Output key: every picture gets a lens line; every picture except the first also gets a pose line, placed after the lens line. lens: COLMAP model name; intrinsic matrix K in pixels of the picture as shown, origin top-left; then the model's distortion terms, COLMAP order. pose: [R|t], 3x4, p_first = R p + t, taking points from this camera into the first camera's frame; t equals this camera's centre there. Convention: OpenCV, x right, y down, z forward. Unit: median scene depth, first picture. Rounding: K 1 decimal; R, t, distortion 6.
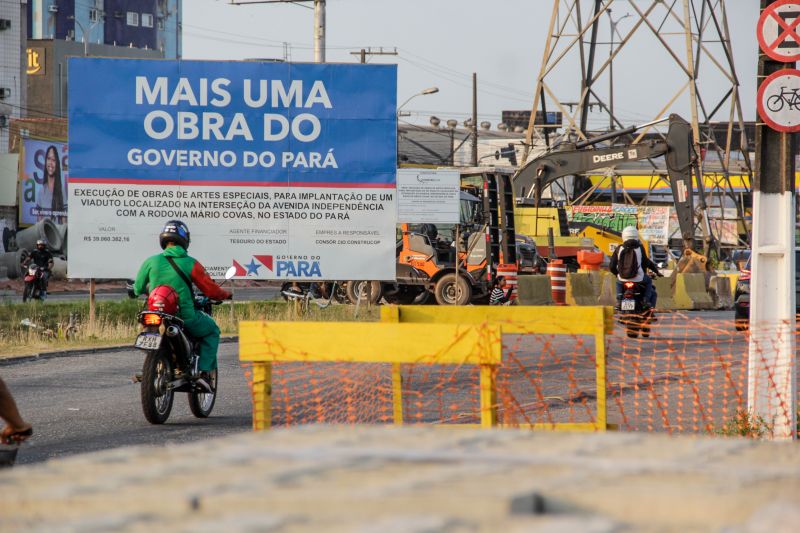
lens RADIAL K [[3945.0, 0, 400.0], [0, 3945.0, 266.5], [0, 0, 1]] dist [1.756041, -4.546023]
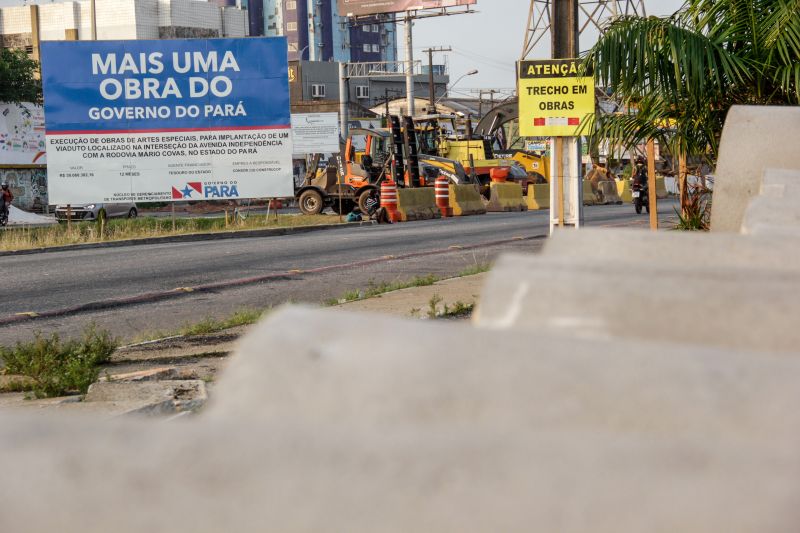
lens RADIAL K [[2130.3, 0, 400.0], [0, 2130.3, 266.5], [0, 0, 1]] dist [0.651721, 0.103770]
pose [[0.994495, -0.043865, -0.095159, 0.104370], [0.047283, 0.998304, 0.033966, 0.004307], [0.093507, -0.038278, 0.994882, 0.272628]]
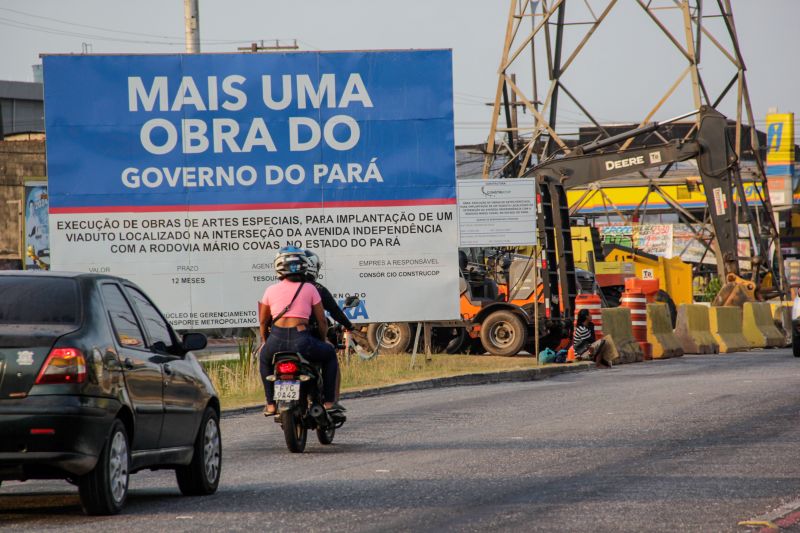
lens RADIAL K [[4964.6, 0, 400.0], [0, 4964.6, 266.5], [0, 0, 1]] dist [2.496425, -0.541507]
pose [[0.997716, -0.040176, 0.054302, -0.067604], [0.040796, 0.999114, -0.010369, 0.002699], [-0.053837, 0.012561, 0.998471, -0.001152]]
